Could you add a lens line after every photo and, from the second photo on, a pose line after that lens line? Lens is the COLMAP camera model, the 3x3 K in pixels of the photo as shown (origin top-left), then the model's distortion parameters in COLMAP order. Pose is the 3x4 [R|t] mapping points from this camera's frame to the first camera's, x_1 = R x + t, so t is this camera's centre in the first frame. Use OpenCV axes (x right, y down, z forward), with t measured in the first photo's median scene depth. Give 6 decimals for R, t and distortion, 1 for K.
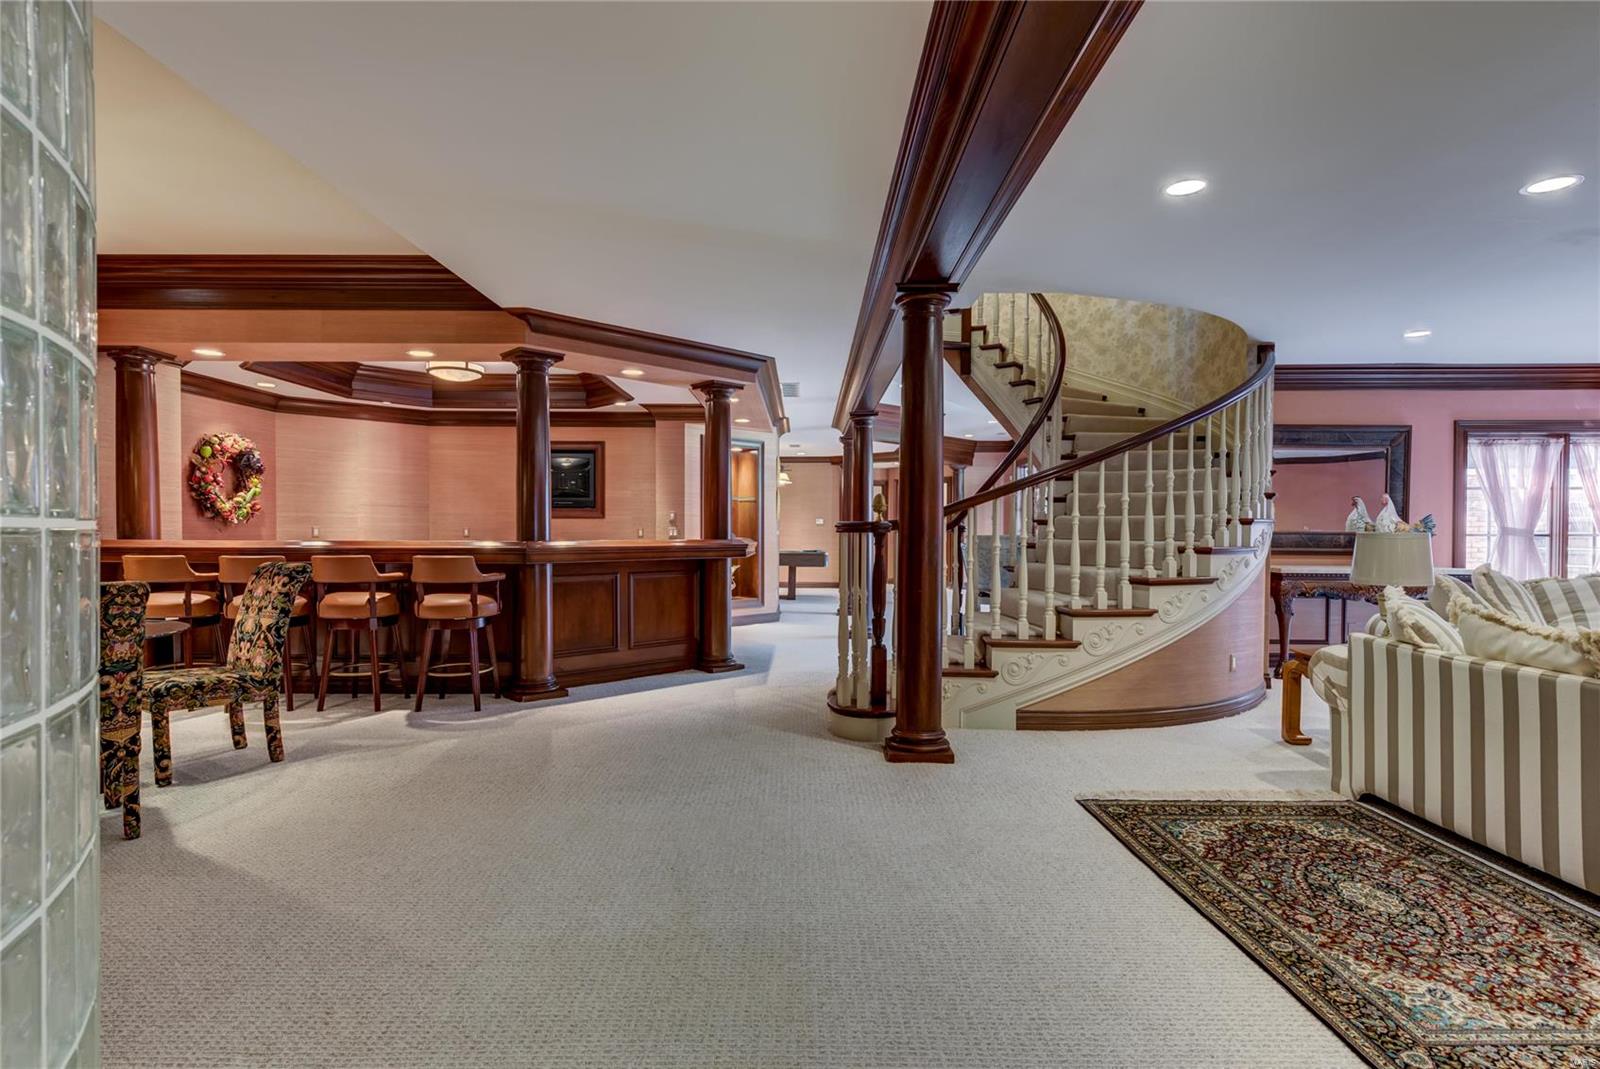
lens RADIAL K [[788.4, 0, 785.5], [0, 788.4, 535.0], [0, 0, 1]] dist [0.013284, -0.000265]
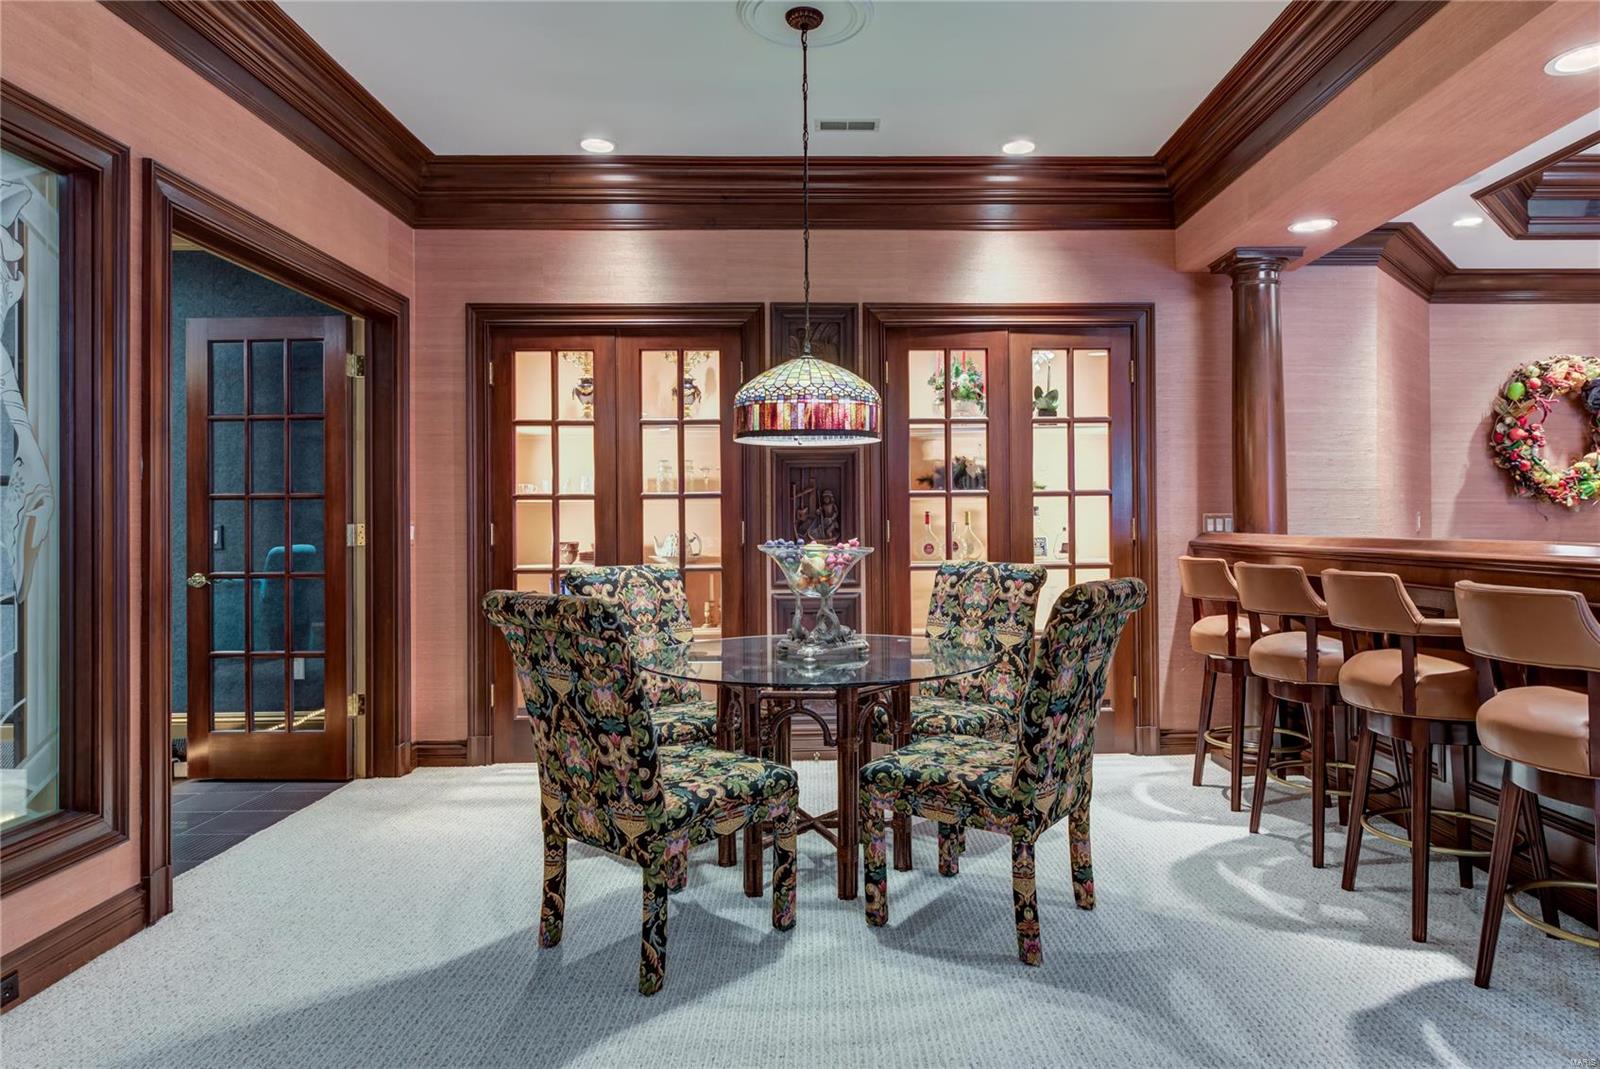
lens RADIAL K [[966.3, 0, 862.8], [0, 966.3, 515.9], [0, 0, 1]] dist [0.003396, -0.000530]
pose [[0.057662, -0.009843, -0.998288, -0.007712], [0.000544, 0.999952, -0.009828, -0.000649], [0.998336, 0.000023, 0.057664, 0.551168]]
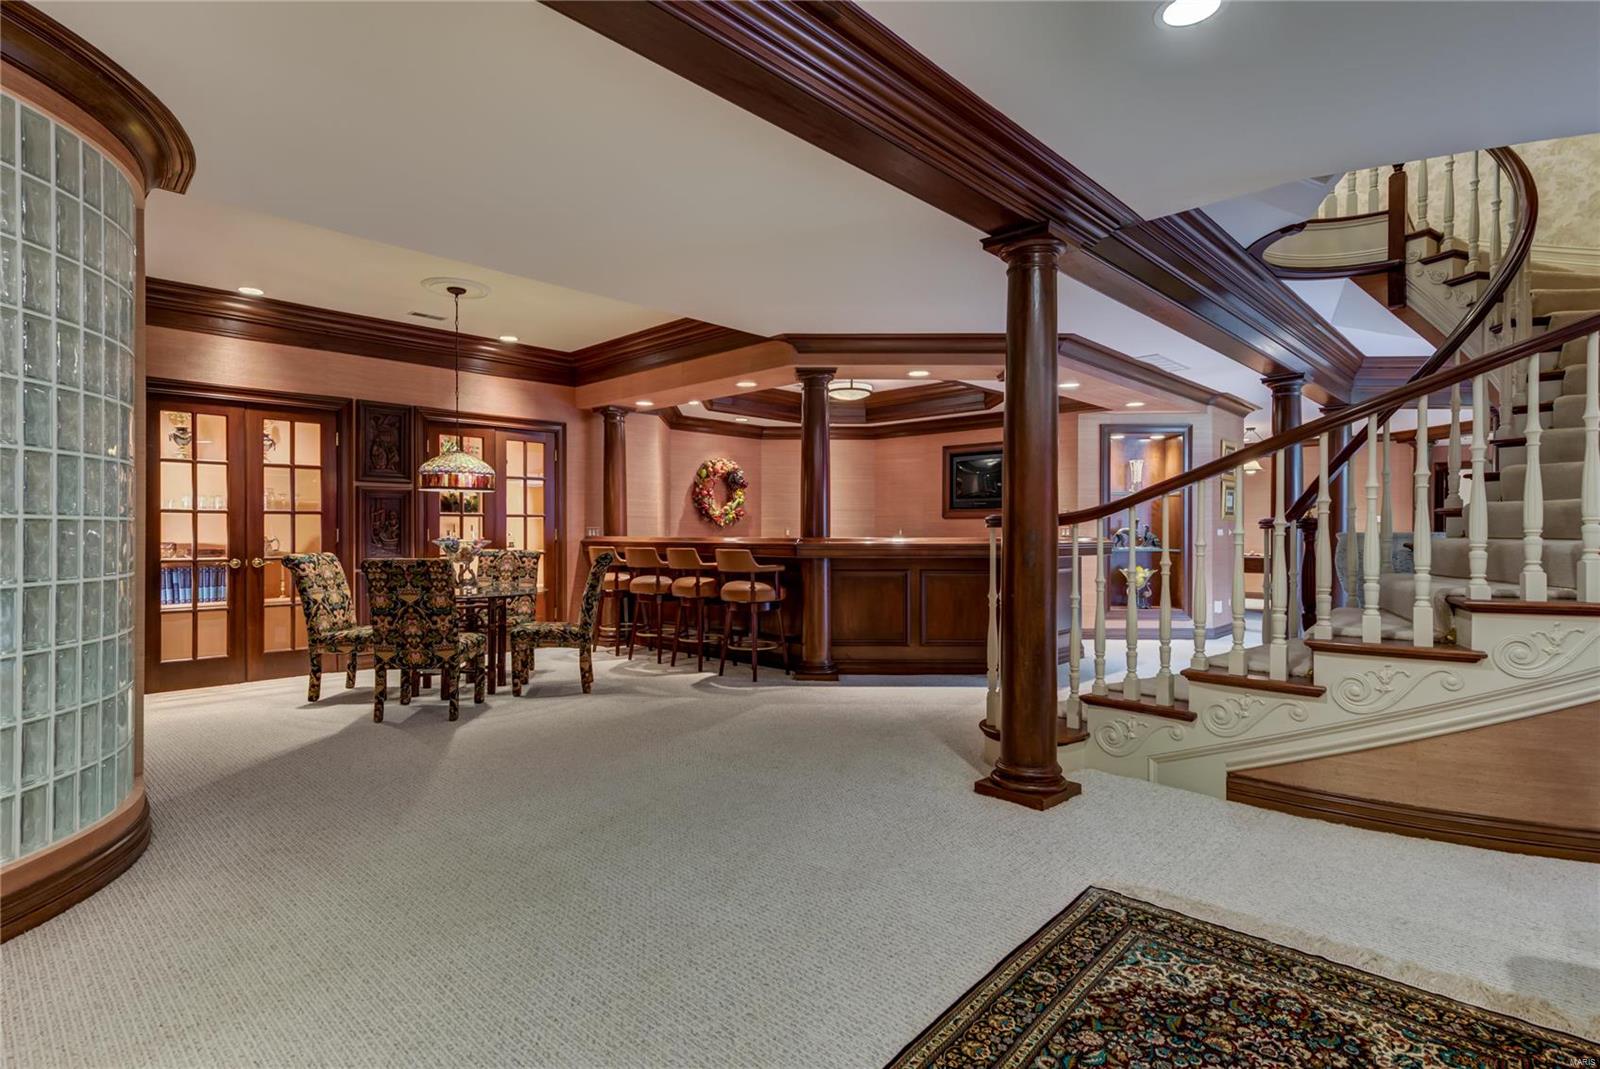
lens RADIAL K [[780.7, 0, 795.2], [0, 780.7, 525.0], [0, 0, 1]] dist [0.014365, -0.000369]
pose [[0.734085, -0.008838, -0.679000, 0.367633], [-0.002541, 0.999873, -0.015761, 0.006132], [0.679053, 0.013295, 0.733969, 0.149956]]
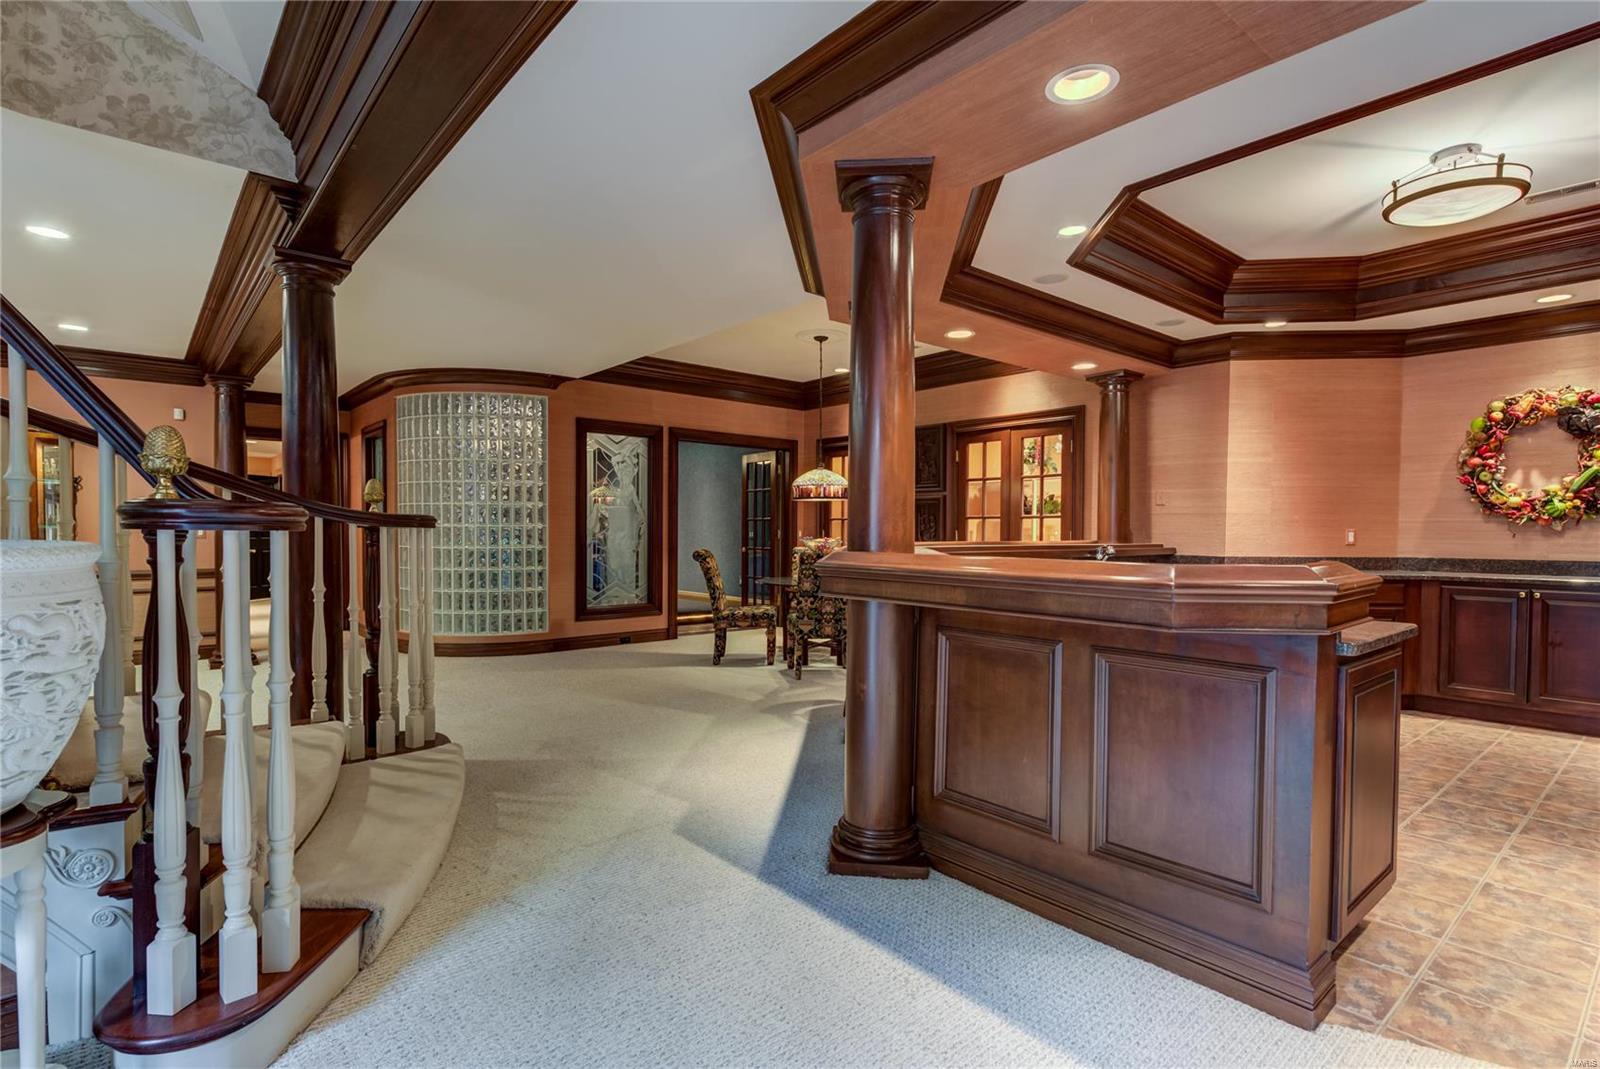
lens RADIAL K [[785.2, 0, 797.0], [0, 785.2, 549.2], [0, 0, 1]] dist [0.011724, -0.000258]
pose [[-0.744357, 0.009814, -0.667710, 0.248082], [-0.011872, 0.999539, 0.027926, -0.007207], [0.667676, 0.028714, -0.743898, 1.379880]]
